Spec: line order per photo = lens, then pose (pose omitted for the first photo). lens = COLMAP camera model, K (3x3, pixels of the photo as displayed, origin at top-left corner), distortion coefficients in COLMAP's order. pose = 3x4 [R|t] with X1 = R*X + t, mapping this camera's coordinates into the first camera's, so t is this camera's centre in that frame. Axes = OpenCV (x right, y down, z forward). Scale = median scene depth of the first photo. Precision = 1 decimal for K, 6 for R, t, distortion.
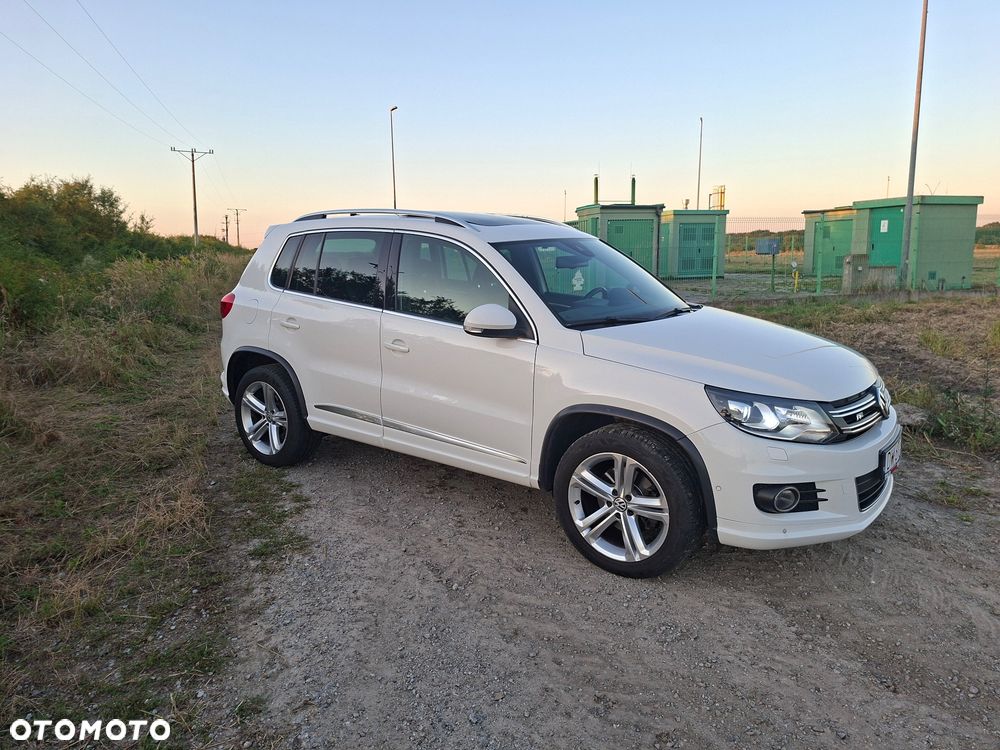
lens RADIAL K [[692.5, 0, 502.0], [0, 692.5, 372.5], [0, 0, 1]] dist [0.072615, -0.078664]
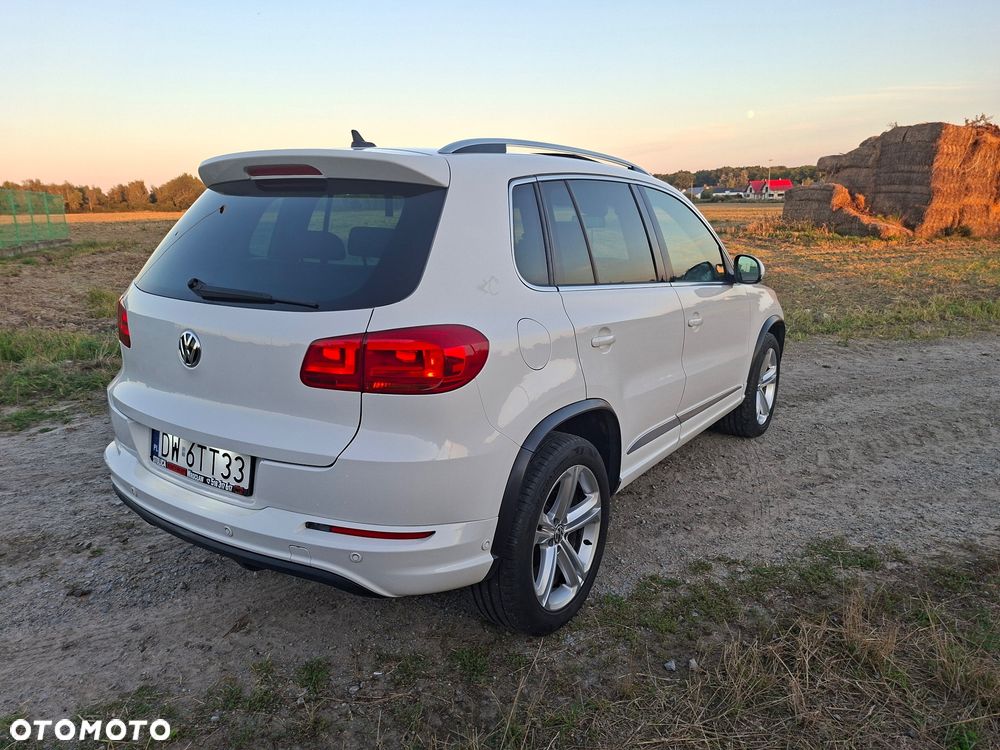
lens RADIAL K [[689.7, 0, 500.0], [0, 689.7, 375.0], [0, 0, 1]] dist [0.092084, -0.106968]
pose [[-0.034933, -0.223832, 0.974001, -1.140365], [0.192809, 0.954777, 0.226329, -0.245889], [-0.980614, 0.195703, 0.009804, 1.427693]]
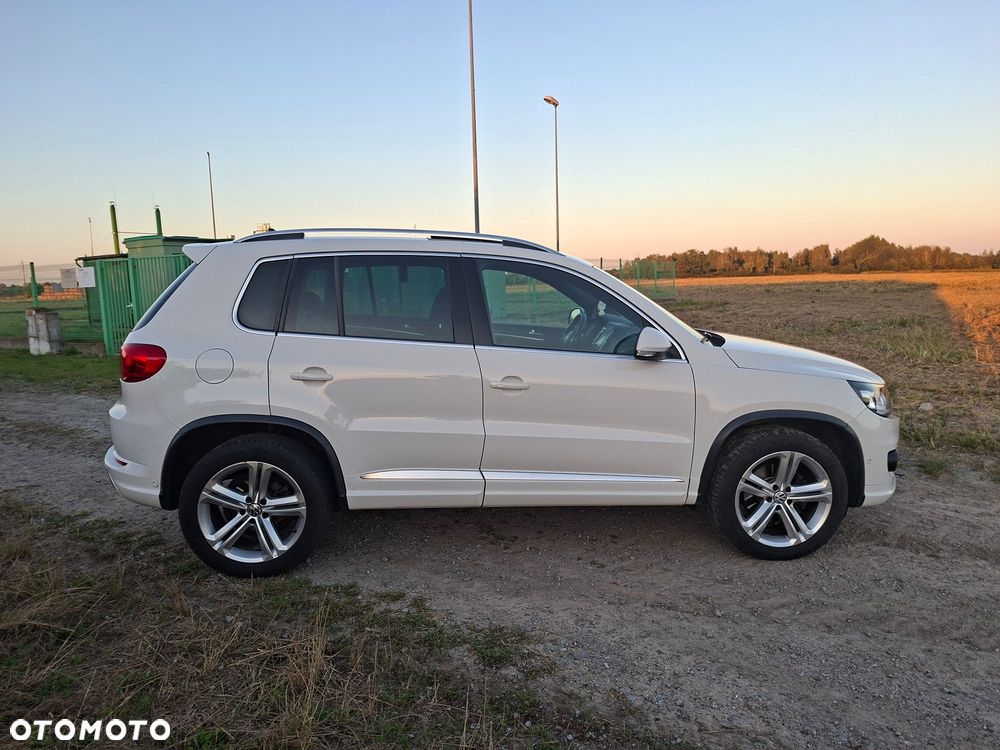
lens RADIAL K [[693.3, 0, 505.9], [0, 693.3, 382.8], [0, 0, 1]] dist [0.086957, -0.107598]
pose [[0.753394, -0.098267, 0.650186, -0.838312], [0.125158, 0.992125, 0.004921, -0.051782], [-0.645549, 0.077668, 0.759759, 0.386701]]
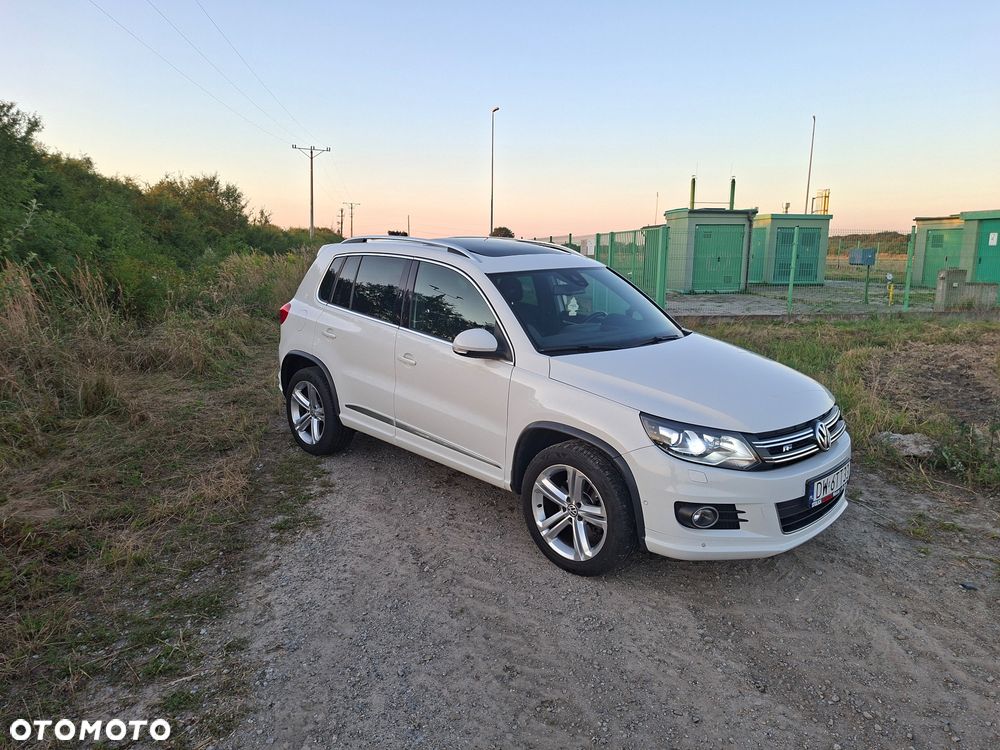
lens RADIAL K [[689.7, 0, 500.0], [0, 689.7, 375.0], [0, 0, 1]] dist [0.092084, -0.106968]
pose [[0.988431, 0.050811, -0.142910, 0.193068], [-0.049286, 0.998684, 0.014195, -0.040998], [0.143443, -0.006987, 0.989634, -0.136746]]
